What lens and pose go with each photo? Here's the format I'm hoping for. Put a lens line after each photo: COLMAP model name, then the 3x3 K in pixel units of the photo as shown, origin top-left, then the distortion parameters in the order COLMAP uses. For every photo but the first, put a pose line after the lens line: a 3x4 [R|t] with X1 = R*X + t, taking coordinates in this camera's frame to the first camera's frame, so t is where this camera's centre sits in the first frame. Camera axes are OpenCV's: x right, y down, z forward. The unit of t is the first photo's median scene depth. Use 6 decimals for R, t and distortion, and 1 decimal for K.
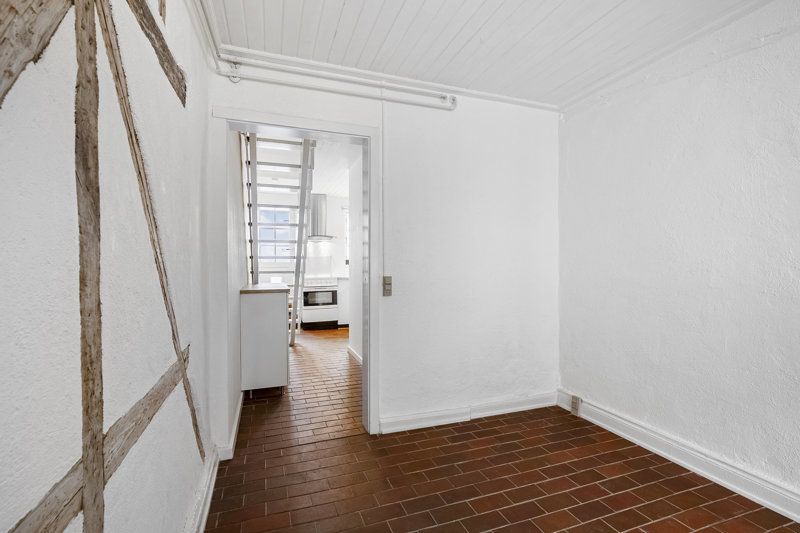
lens RADIAL K [[372.6, 0, 401.0], [0, 372.6, 268.2], [0, 0, 1]] dist [0.001465, 0.000675]
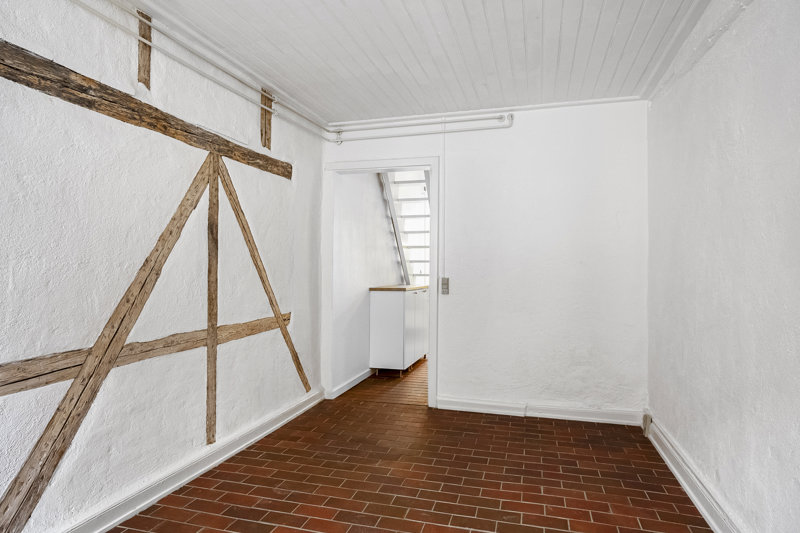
lens RADIAL K [[484.4, 0, 387.4], [0, 484.4, 252.8], [0, 0, 1]] dist [-0.006297, -0.002726]
pose [[0.804389, -0.014949, -0.593915, 0.745305], [-0.011389, 0.999112, -0.040574, 0.007446], [0.593994, 0.039401, 0.803504, -0.368383]]
